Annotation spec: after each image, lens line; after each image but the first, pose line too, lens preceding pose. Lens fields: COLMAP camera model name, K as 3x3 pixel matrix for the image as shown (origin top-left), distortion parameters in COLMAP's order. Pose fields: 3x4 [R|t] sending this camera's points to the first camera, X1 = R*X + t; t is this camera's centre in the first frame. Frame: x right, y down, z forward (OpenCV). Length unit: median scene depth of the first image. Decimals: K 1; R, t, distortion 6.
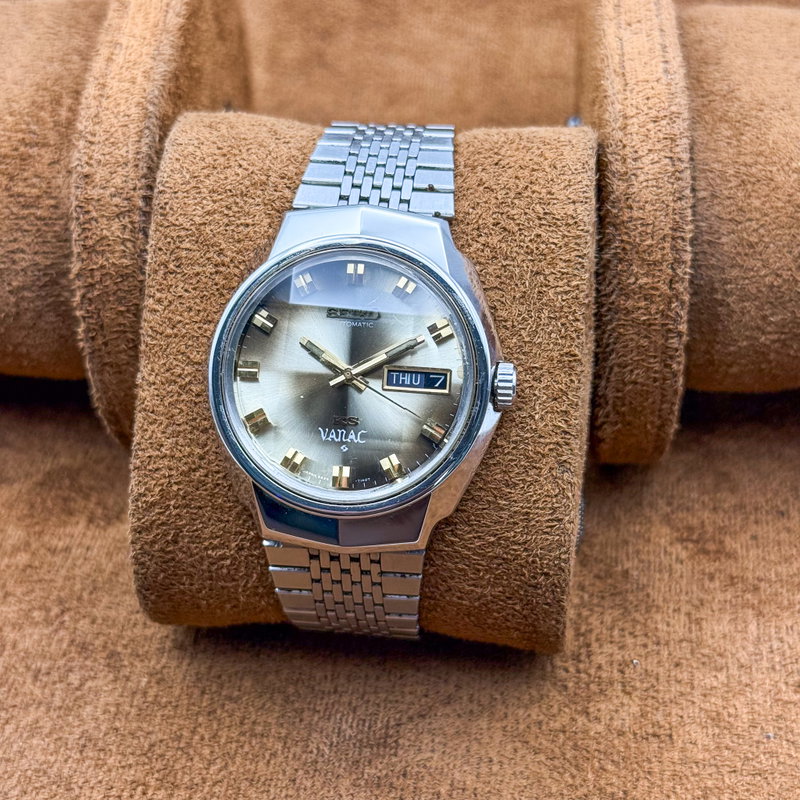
lens RADIAL K [[1587.6, 0, 400.0], [0, 1587.6, 400.0], [0, 0, 1]] dist [0.077923, 0.238944]
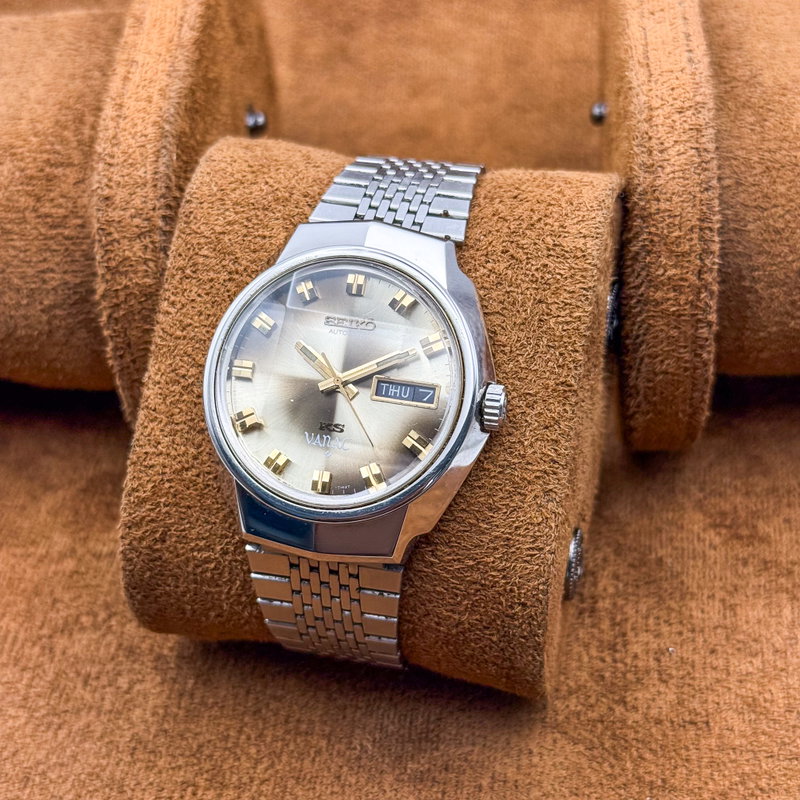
lens RADIAL K [[1587.6, 0, 400.0], [0, 1587.6, 400.0], [0, 0, 1]] dist [0.077923, 0.238944]
pose [[0.990540, 0.082745, -0.109473, 0.111768], [-0.093281, 0.991107, -0.094902, 0.083457], [0.100647, 0.104216, 0.989449, 0.007062]]
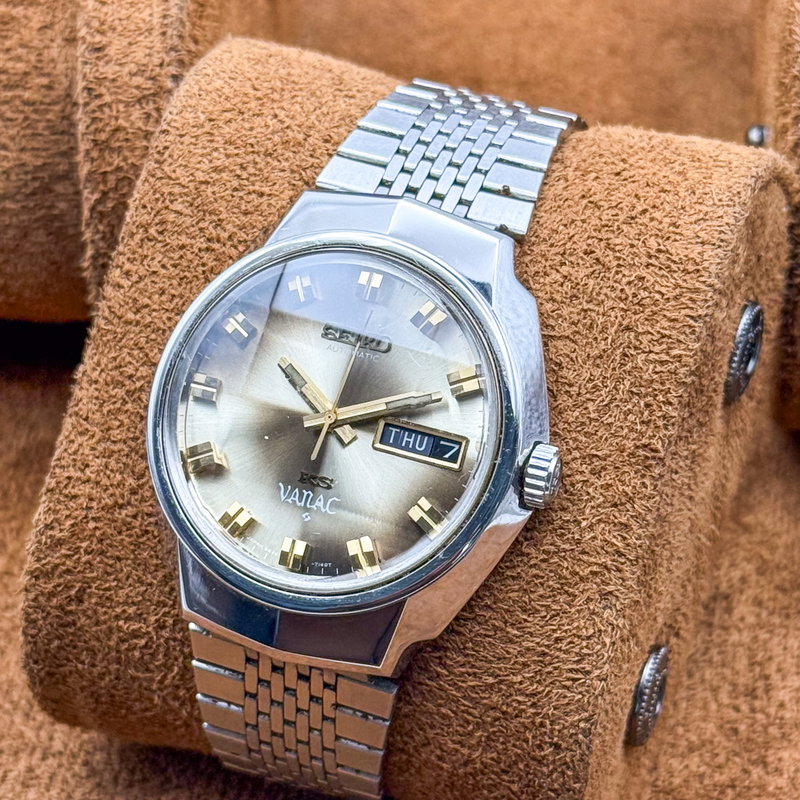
lens RADIAL K [[2822.2, 0, 400.0], [0, 2822.2, 400.0], [0, 0, 1]] dist [0.036806, -0.283947]
pose [[0.964493, 0.188942, -0.184537, 0.224412], [-0.202701, 0.977485, -0.058614, 0.046135], [0.169308, 0.093939, 0.981076, -0.257180]]
